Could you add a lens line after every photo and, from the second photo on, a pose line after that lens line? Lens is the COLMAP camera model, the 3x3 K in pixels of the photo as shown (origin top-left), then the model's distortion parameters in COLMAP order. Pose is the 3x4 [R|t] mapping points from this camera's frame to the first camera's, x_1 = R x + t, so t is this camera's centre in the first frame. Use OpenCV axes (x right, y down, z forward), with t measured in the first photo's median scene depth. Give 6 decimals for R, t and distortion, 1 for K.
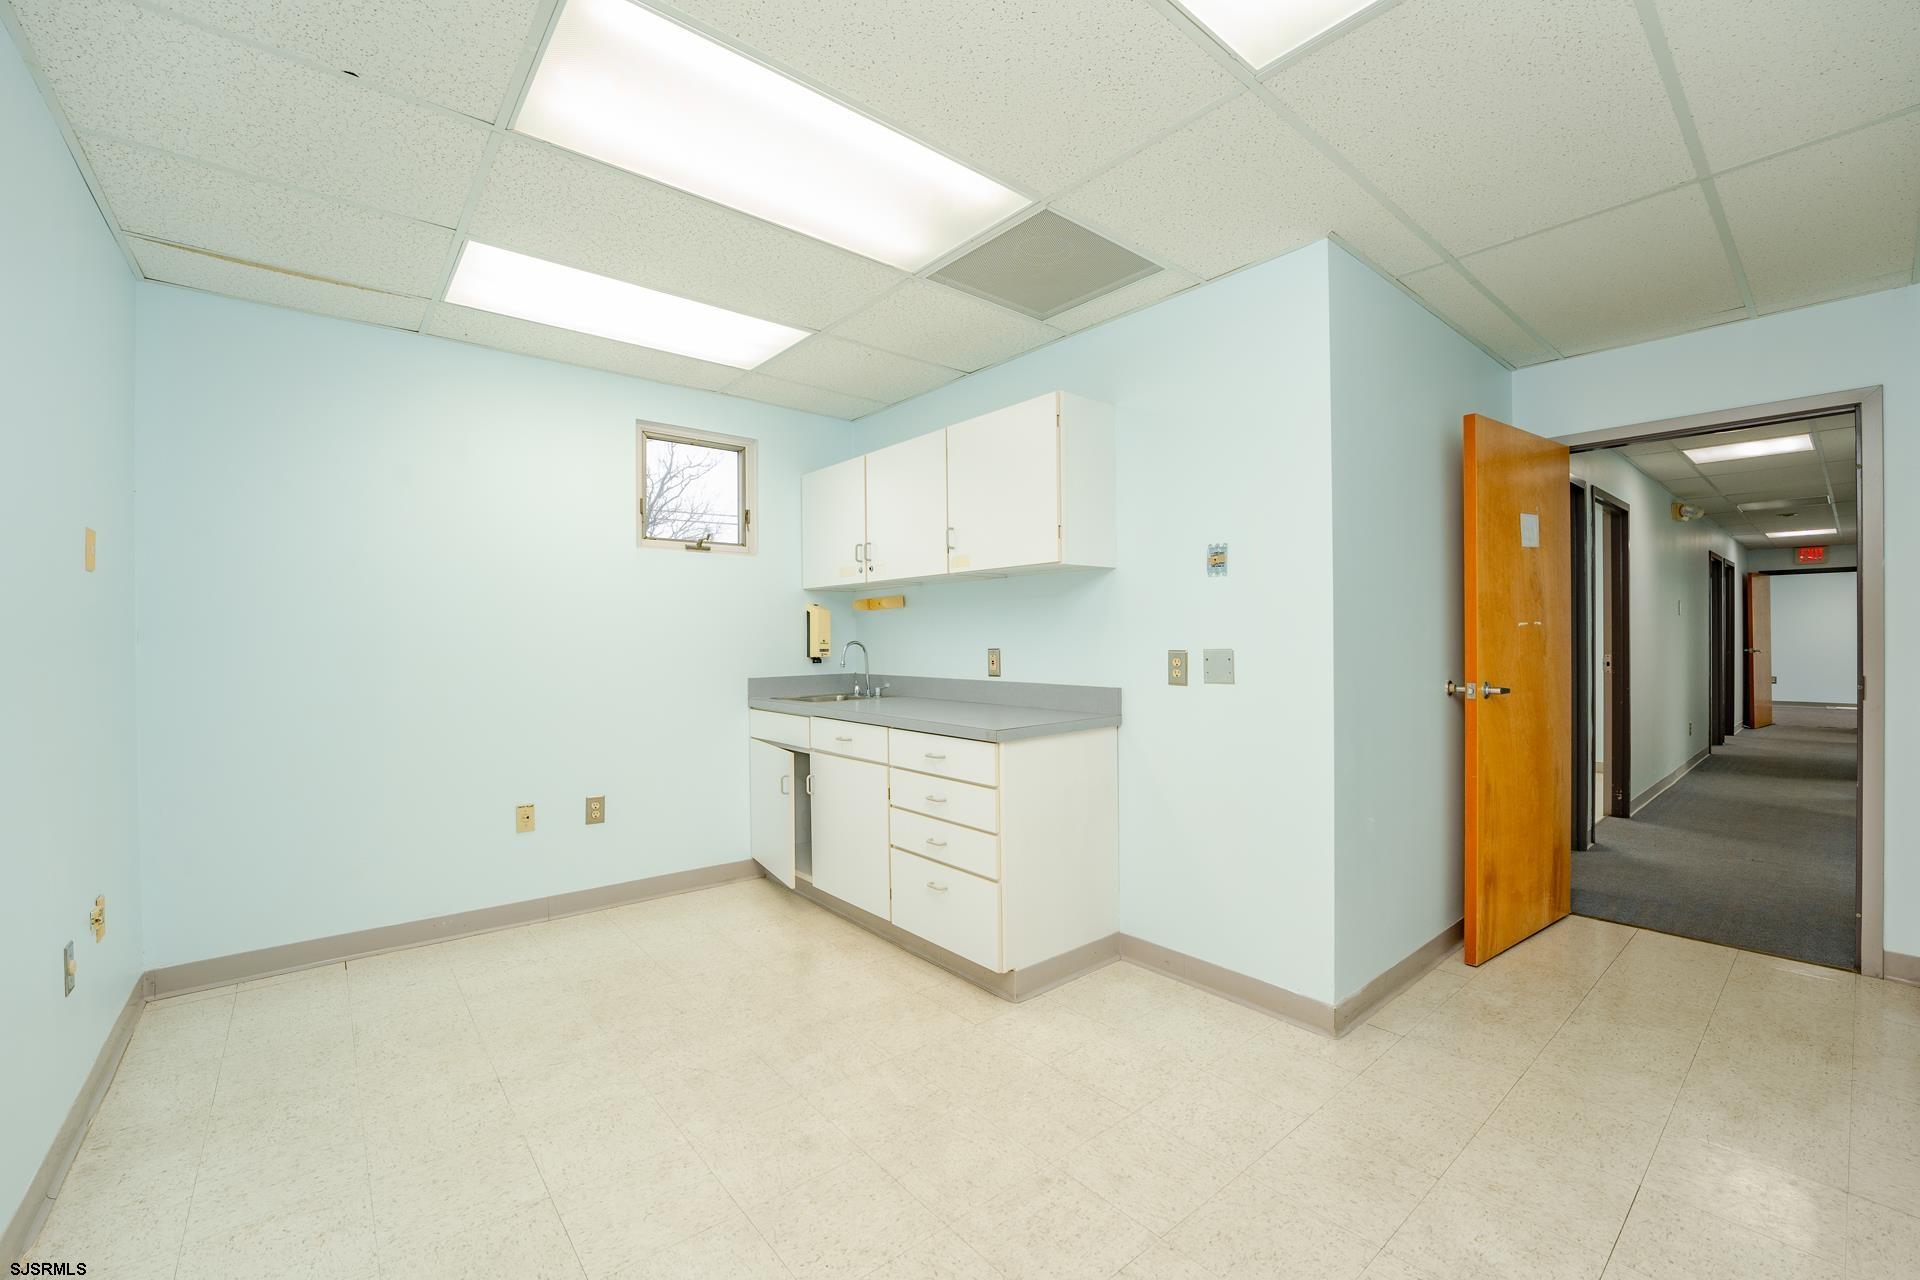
lens RADIAL K [[775.4, 0, 948.4], [0, 775.4, 635.7], [0, 0, 1]] dist [-0.018841, 0.000979]
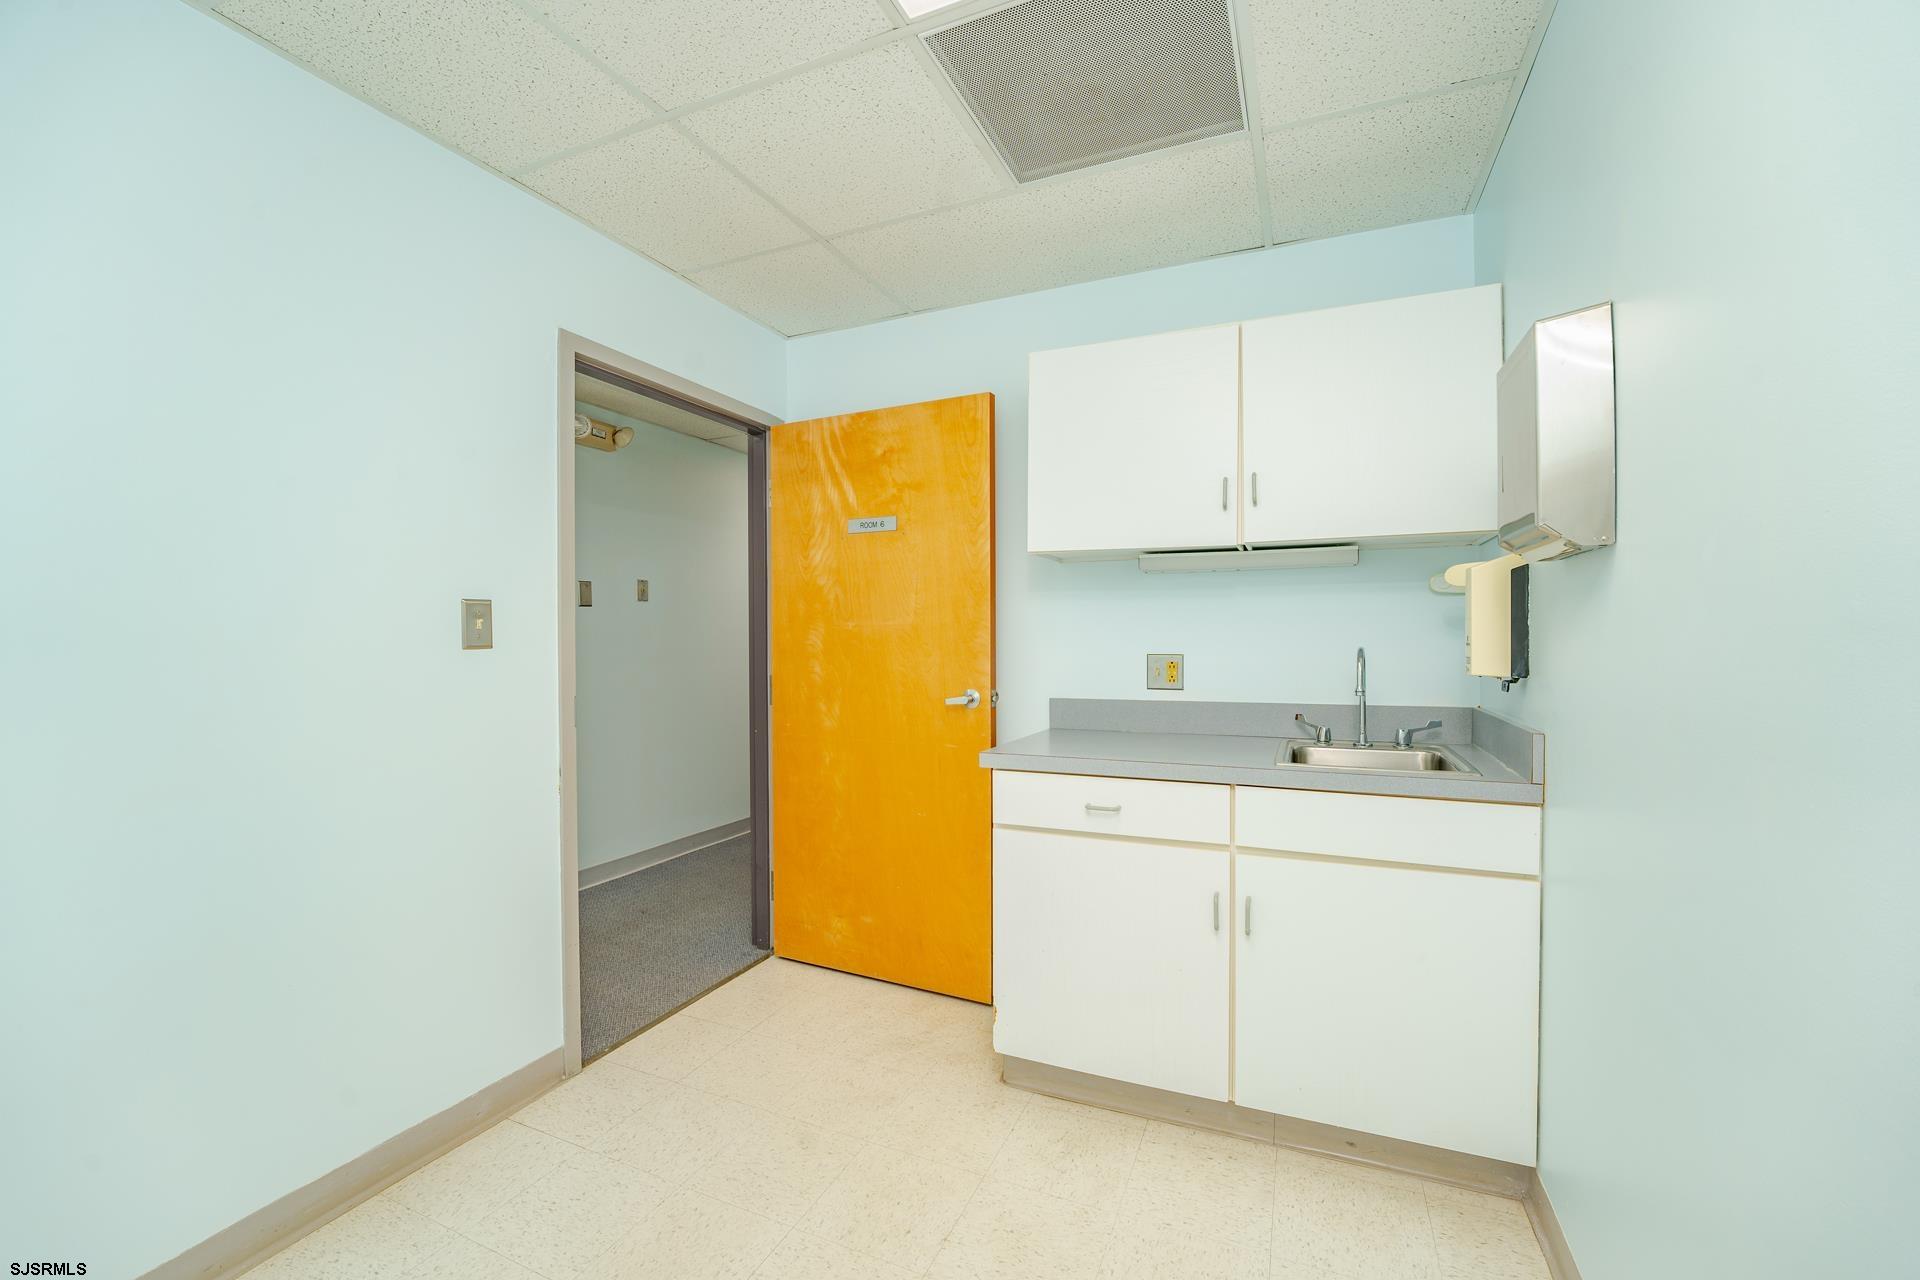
lens RADIAL K [[775.4, 0, 958.1], [0, 775.4, 625.9], [0, 0, 1]] dist [-0.018841, 0.000979]
pose [[0.890598, 0.012886, 0.454608, -0.464265], [-0.004389, 0.999795, -0.019742, 0.005220], [-0.454769, 0.015587, 0.890473, 0.478467]]
